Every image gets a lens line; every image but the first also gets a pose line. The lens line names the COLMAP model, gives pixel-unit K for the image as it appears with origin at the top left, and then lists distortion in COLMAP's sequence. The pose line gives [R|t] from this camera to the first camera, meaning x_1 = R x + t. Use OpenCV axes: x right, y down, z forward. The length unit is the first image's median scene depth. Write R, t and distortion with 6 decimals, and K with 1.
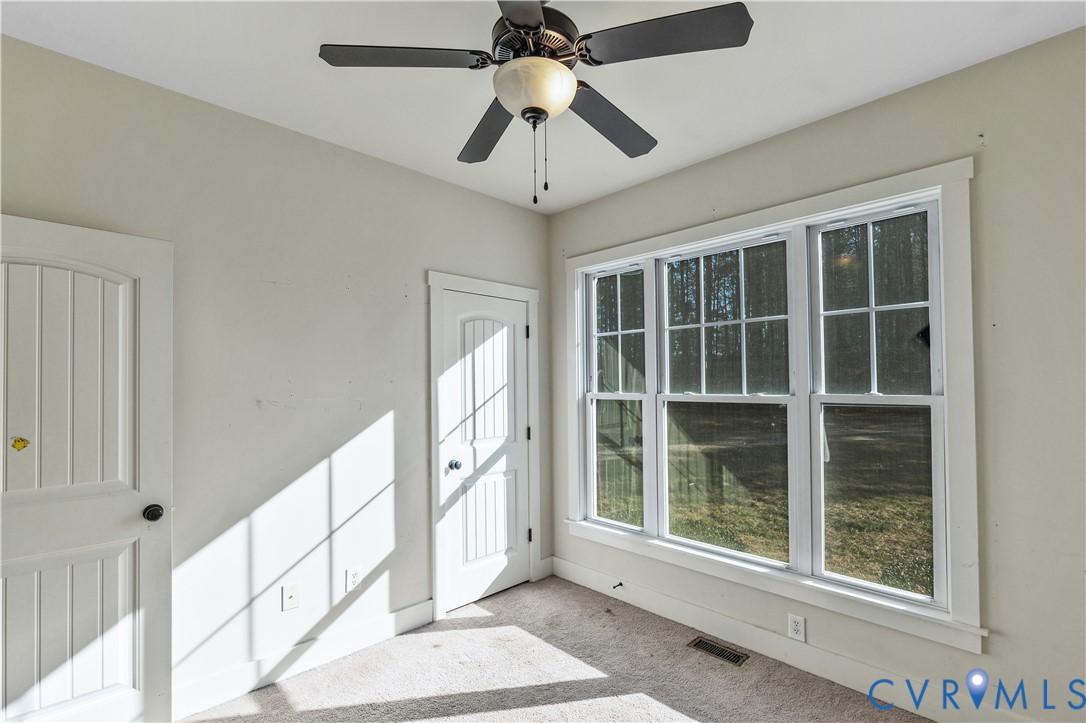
lens RADIAL K [[488.6, 0, 539.5], [0, 488.6, 379.0], [0, 0, 1]] dist [0.000362, -0.000130]
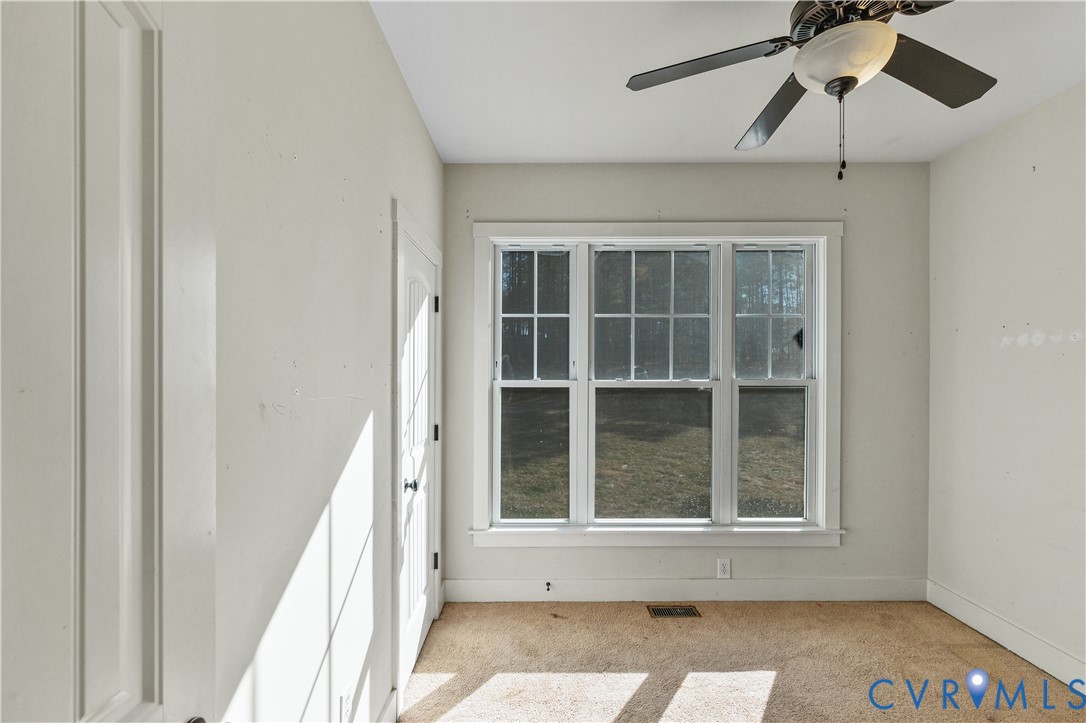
lens RADIAL K [[489.3, 0, 539.4], [0, 489.3, 371.4], [0, 0, 1]] dist [-0.001200, -0.000322]
pose [[0.698818, 0.006340, 0.715271, -0.625196], [-0.009021, 0.999959, -0.000050, 0.014836], [-0.715243, -0.006417, 0.698847, 0.434810]]
